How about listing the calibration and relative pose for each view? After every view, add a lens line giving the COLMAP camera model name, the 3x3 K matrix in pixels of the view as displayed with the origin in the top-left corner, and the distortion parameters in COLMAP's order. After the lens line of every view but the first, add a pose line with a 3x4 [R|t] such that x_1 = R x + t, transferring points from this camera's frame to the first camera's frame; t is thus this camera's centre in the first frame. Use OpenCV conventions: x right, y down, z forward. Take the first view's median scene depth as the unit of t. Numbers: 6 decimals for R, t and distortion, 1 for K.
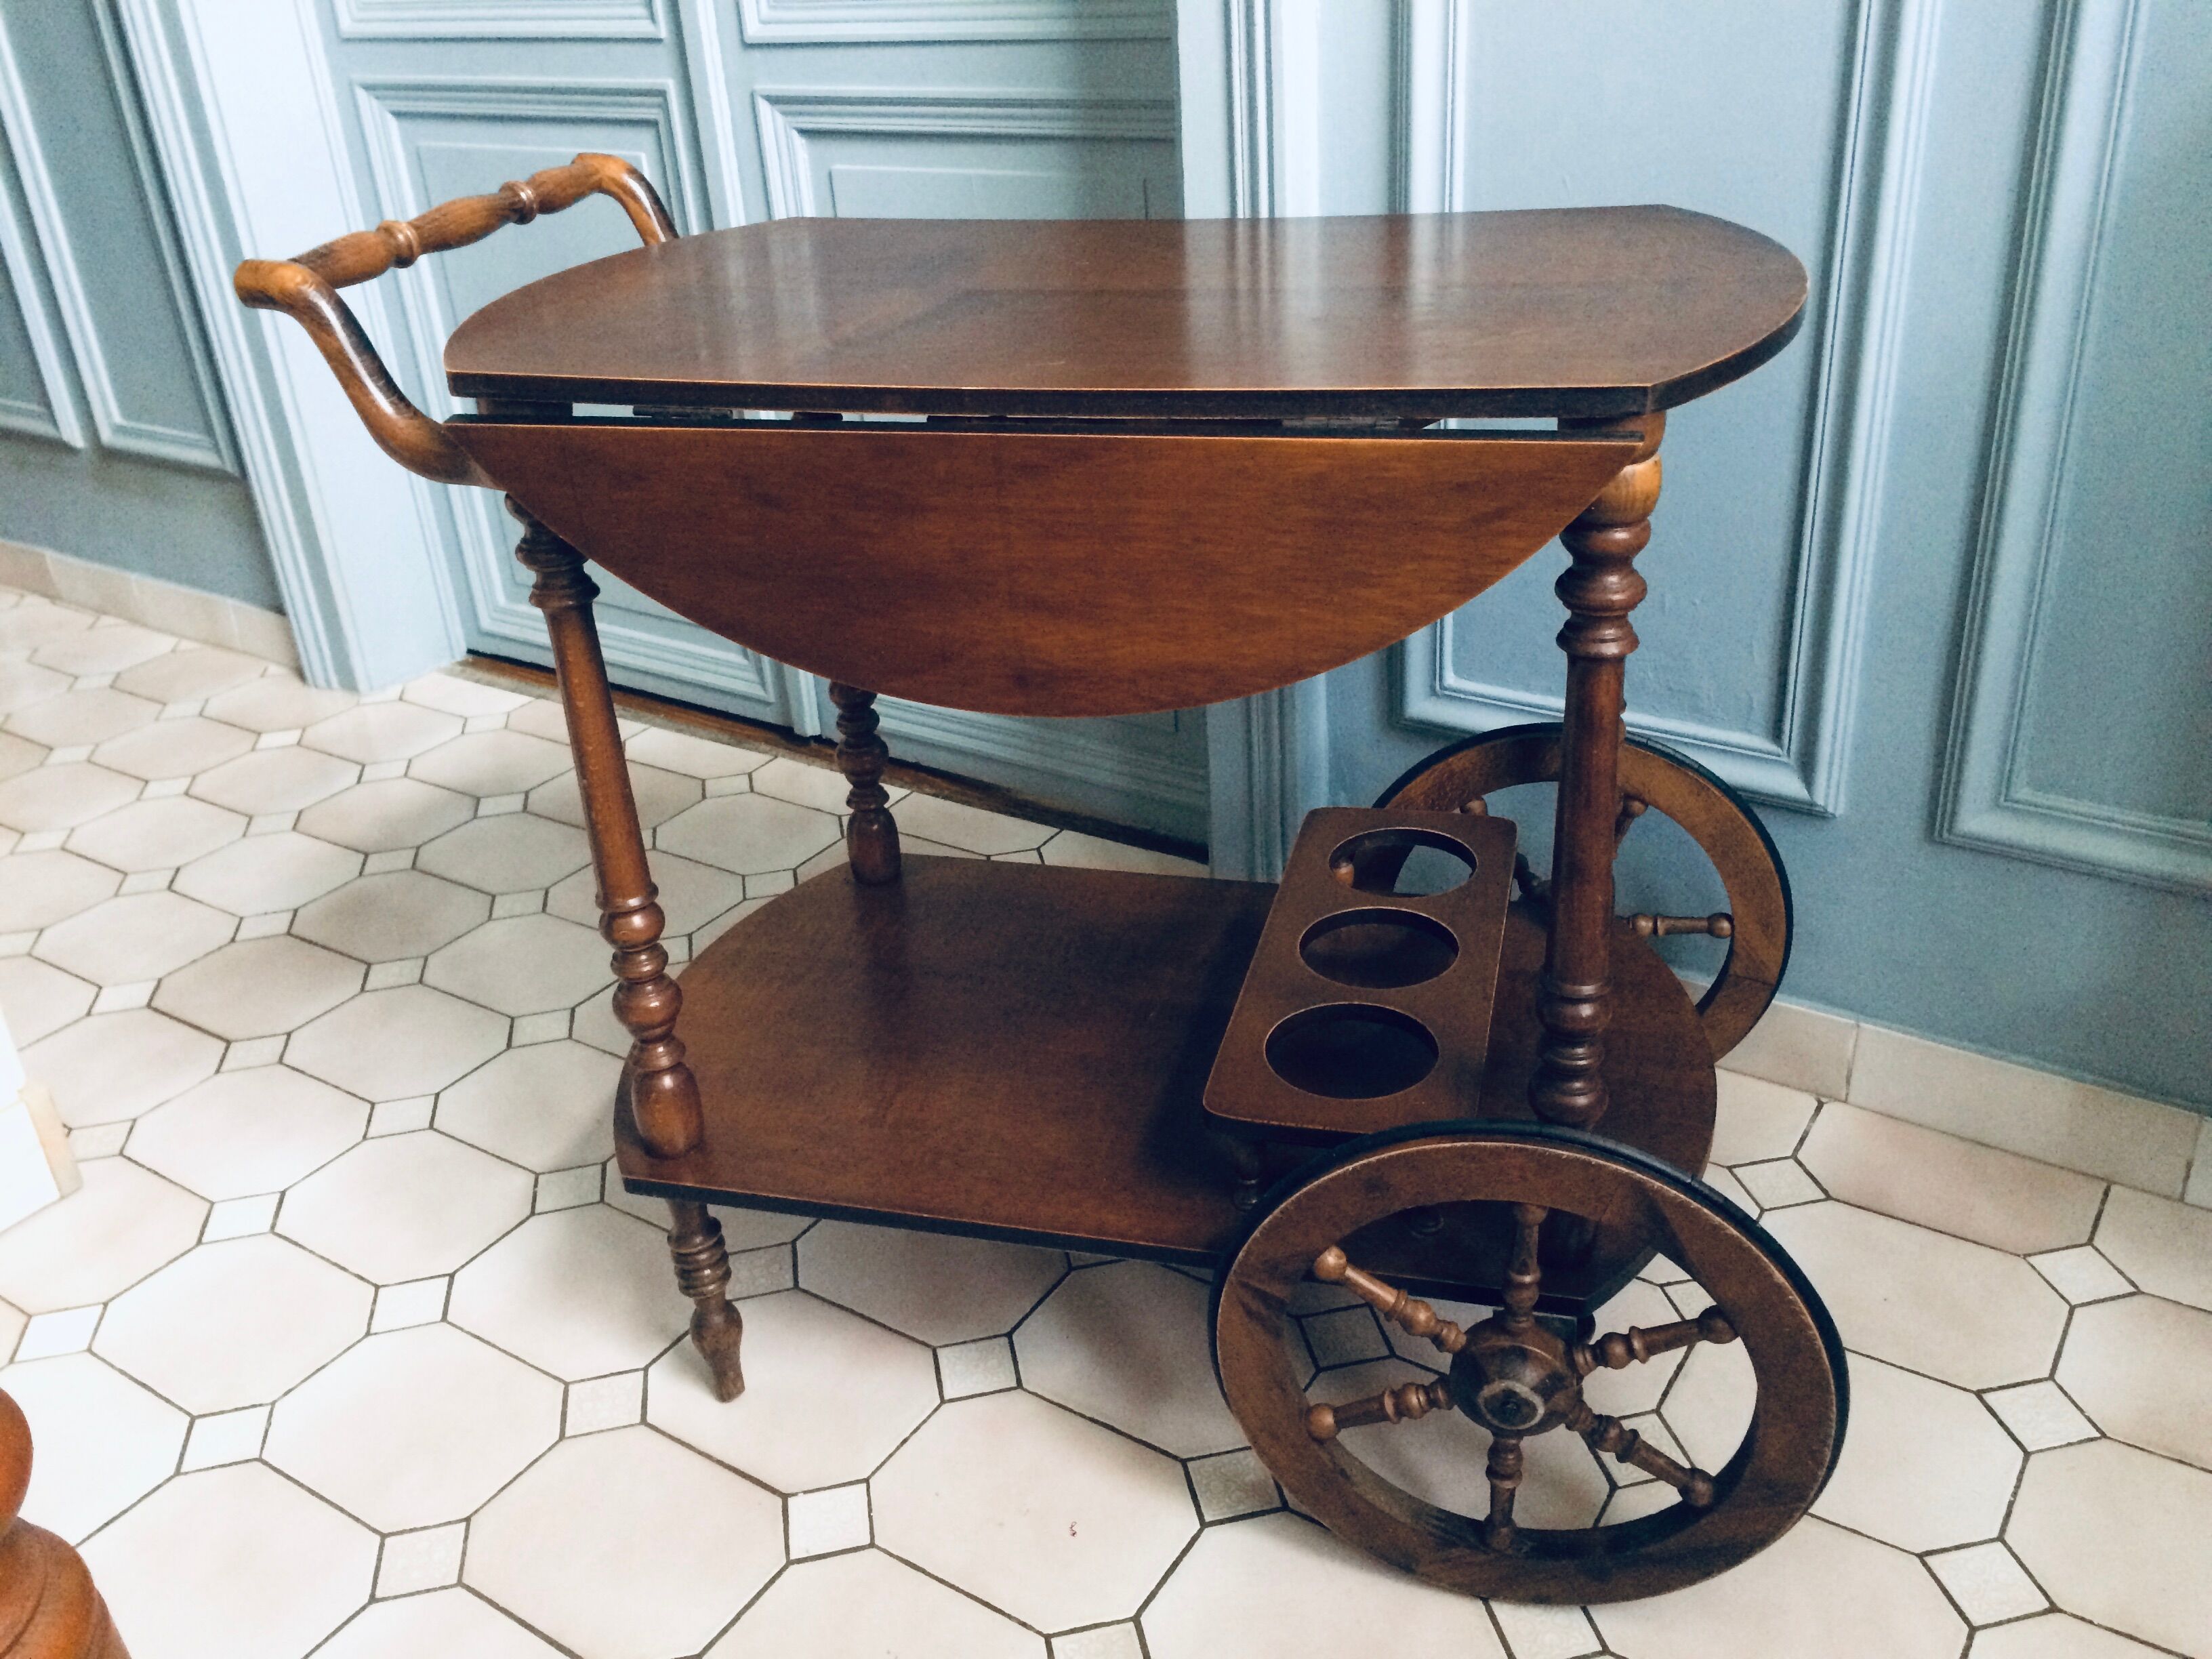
lens RADIAL K [[1909.3, 0, 1100.1], [0, 1909.3, 813.4], [0, 0, 1]] dist [0.066511, -0.099889]
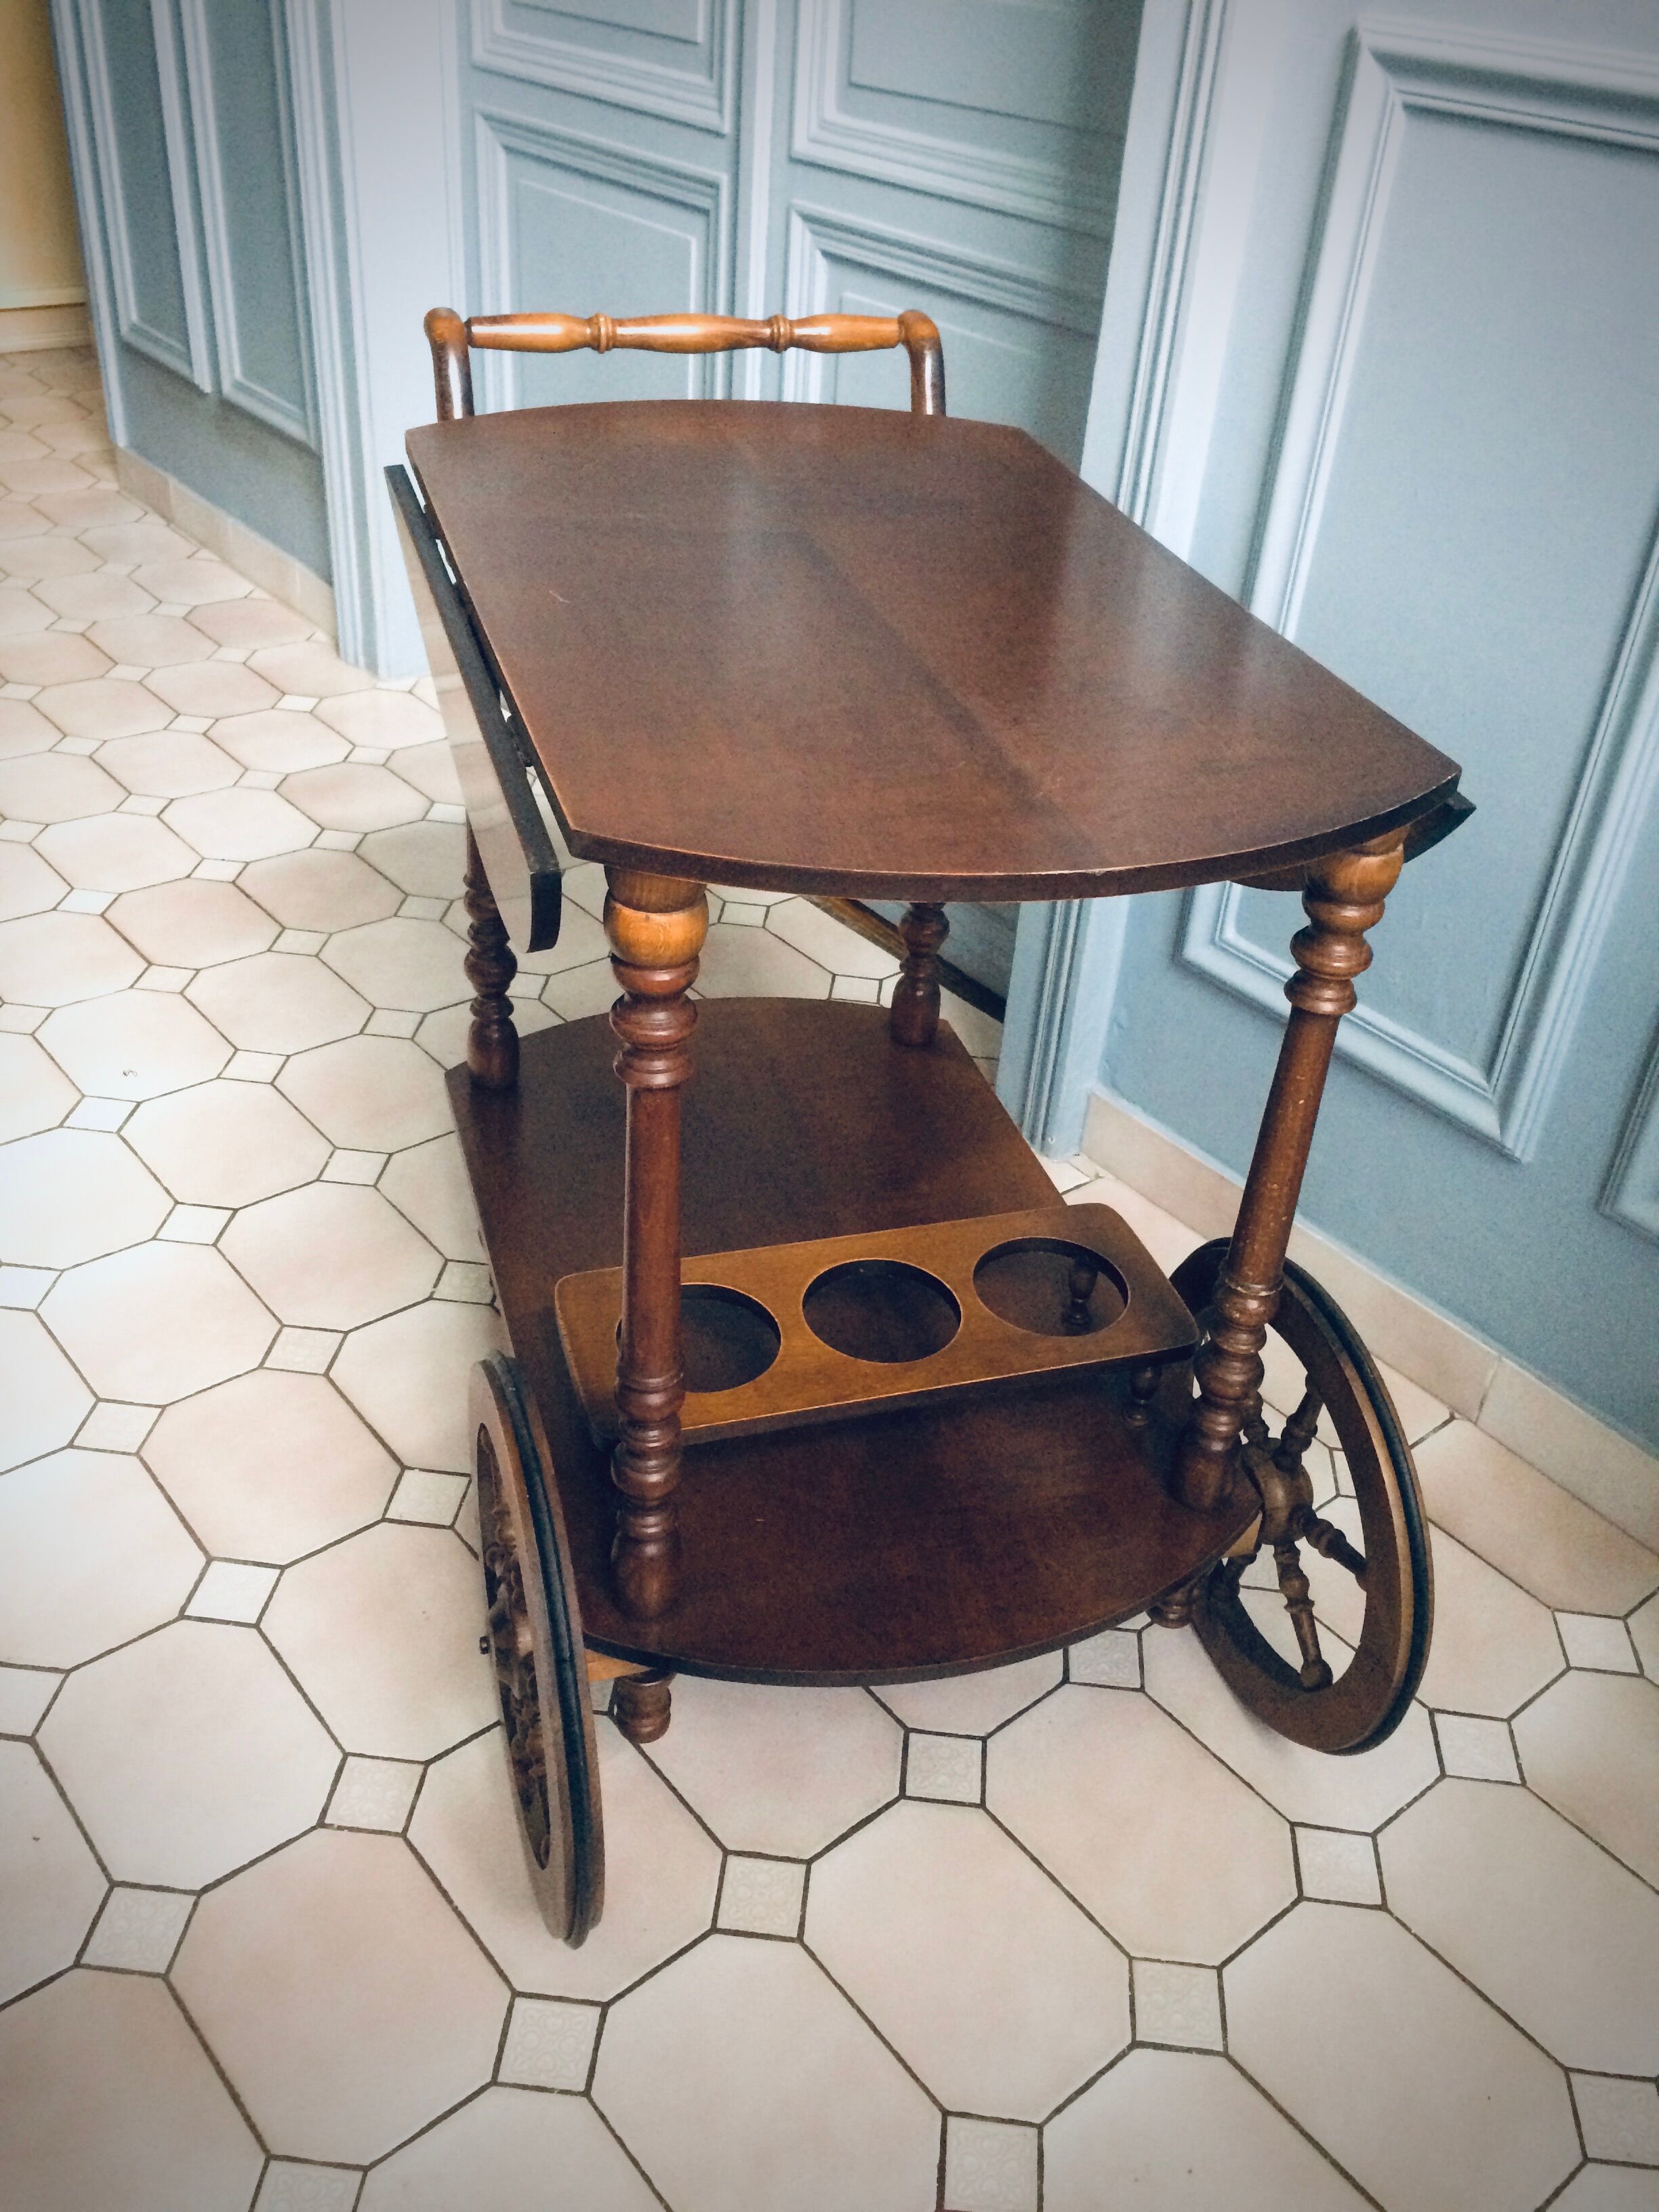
lens RADIAL K [[1909.3, 0, 843.1], [0, 1909.3, 1110.4], [0, 0, 1]] dist [0.066511, -0.099889]
pose [[0.948468, 0.270067, -0.165746, 0.199039], [-0.247812, 0.958172, 0.143163, -0.081994], [0.197476, -0.094712, 0.975722, -0.074845]]
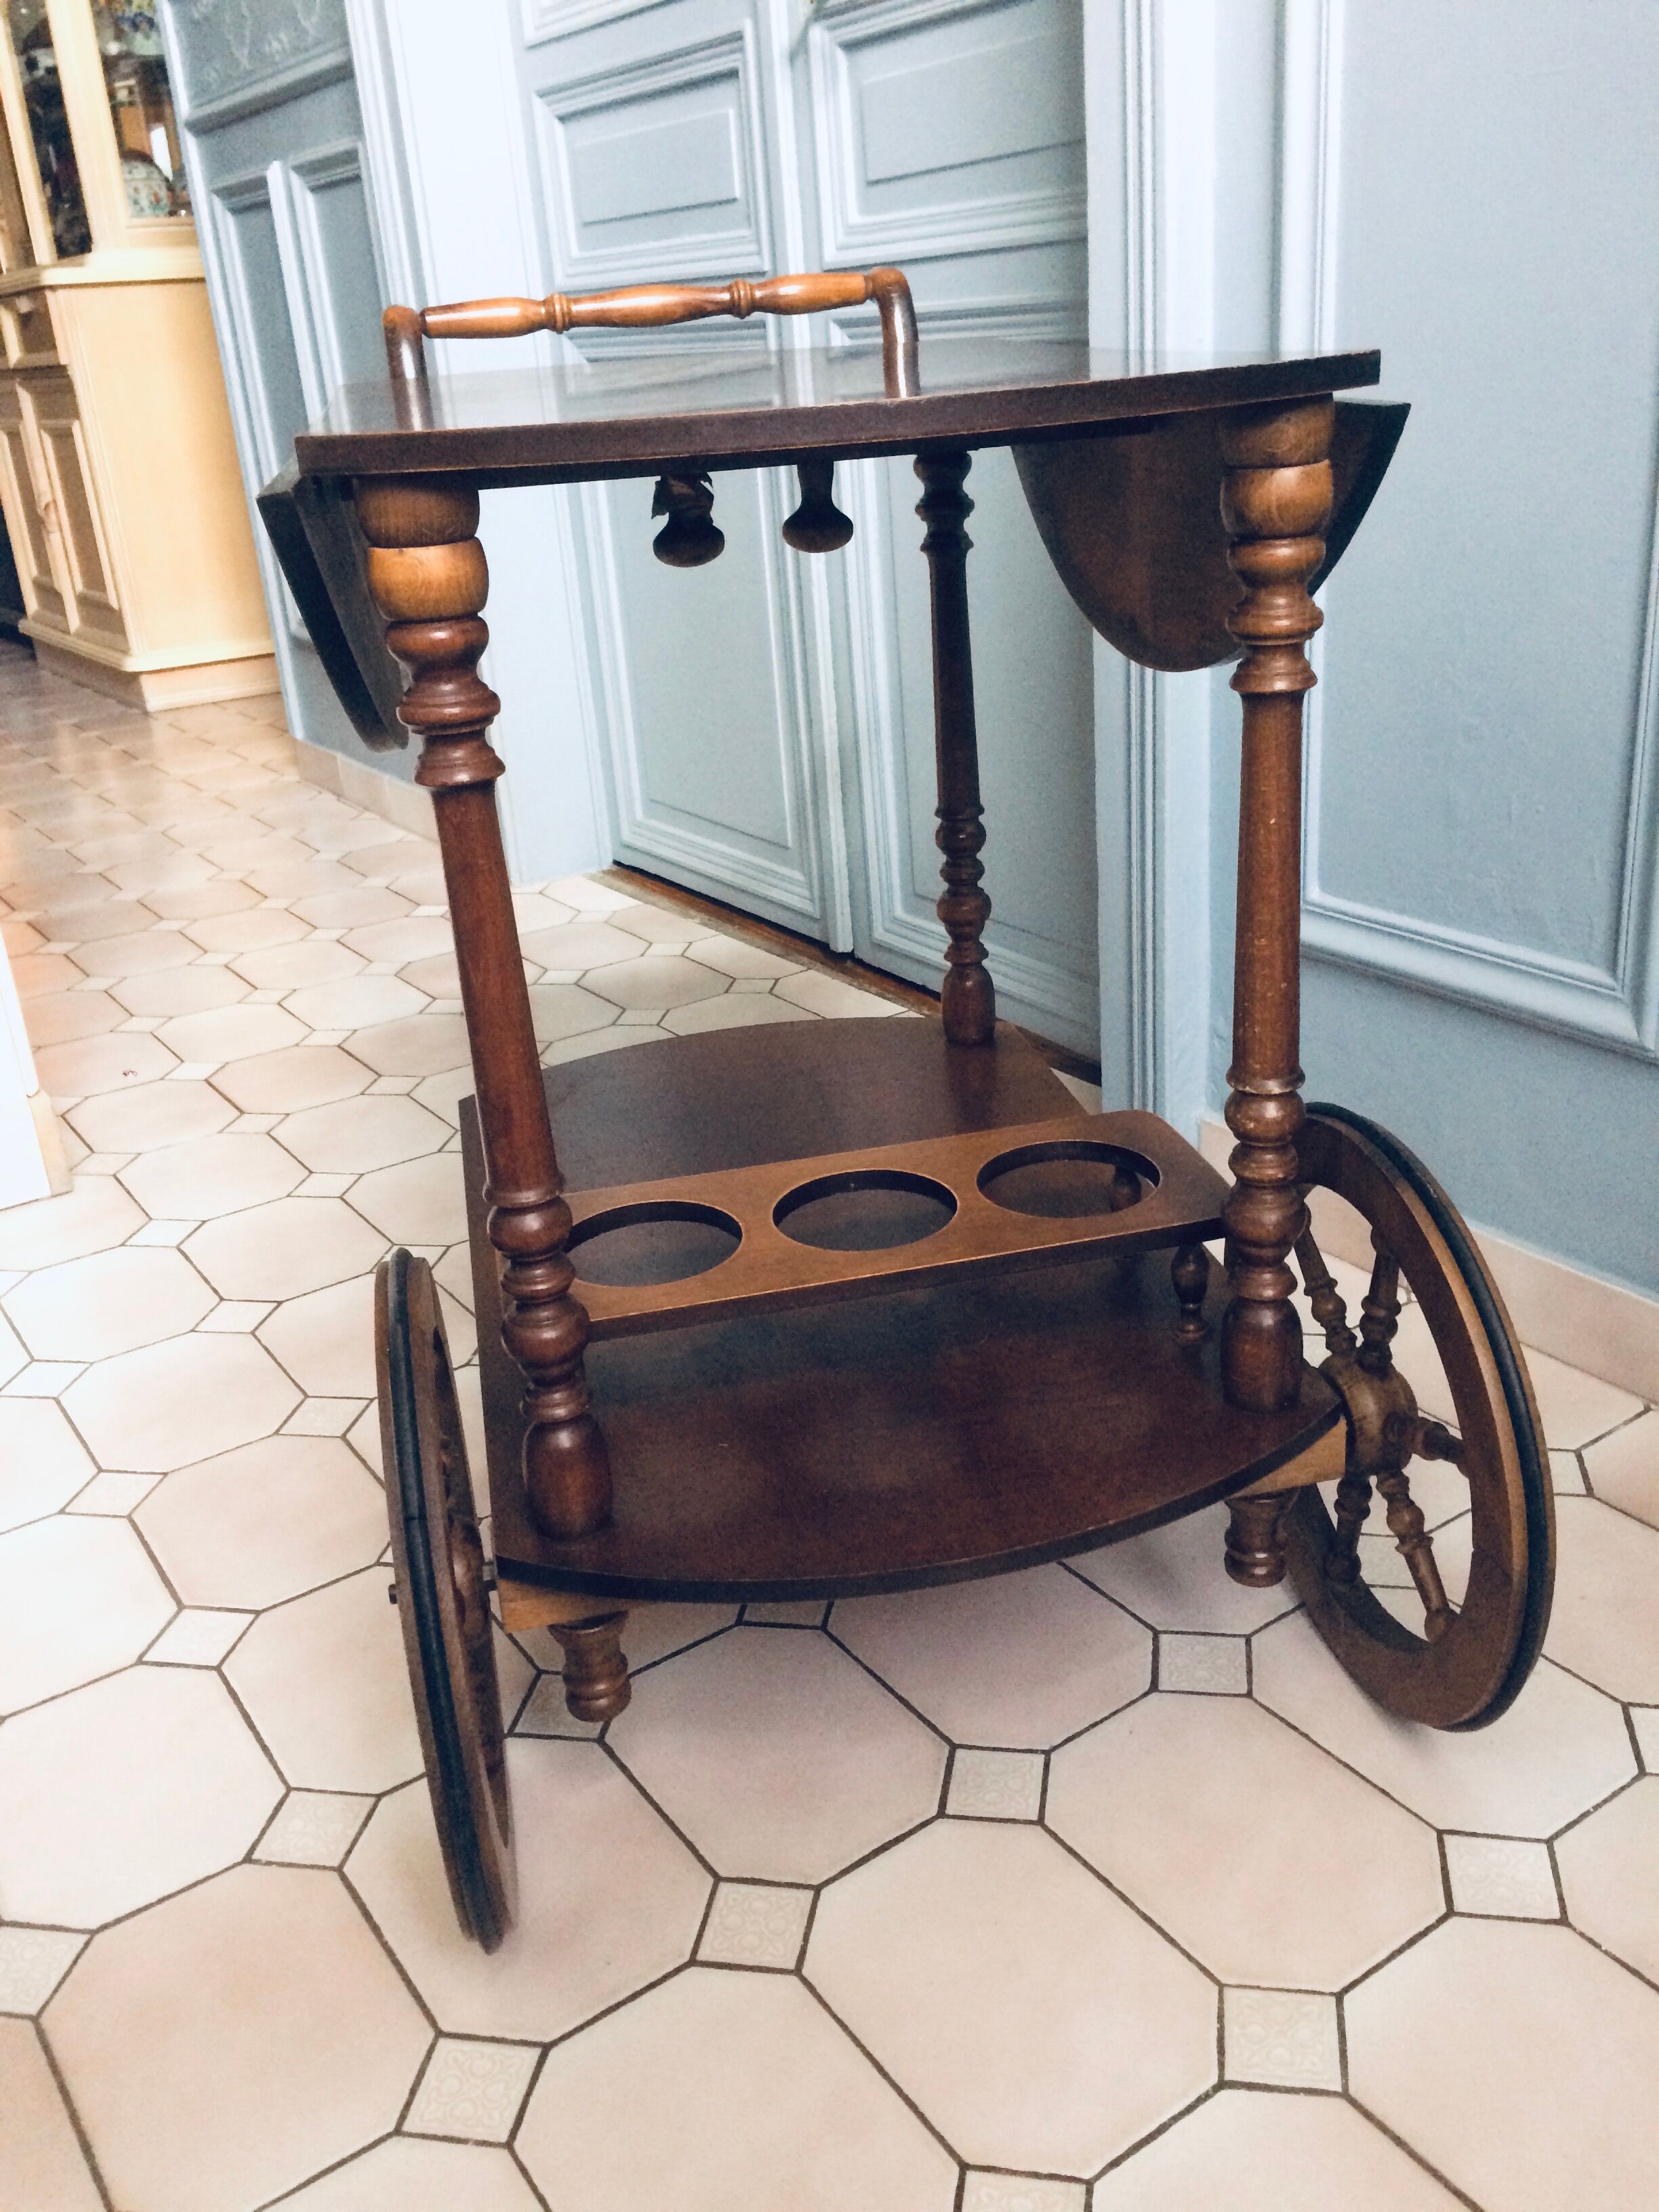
lens RADIAL K [[1909.3, 0, 848.1], [0, 1909.3, 1109.3], [0, 0, 1]] dist [0.066511, -0.099889]
pose [[0.927188, 0.145351, -0.345248, 0.339499], [-0.162664, 0.986446, -0.021547, 0.099962], [0.337437, 0.076138, 0.938264, 0.057391]]
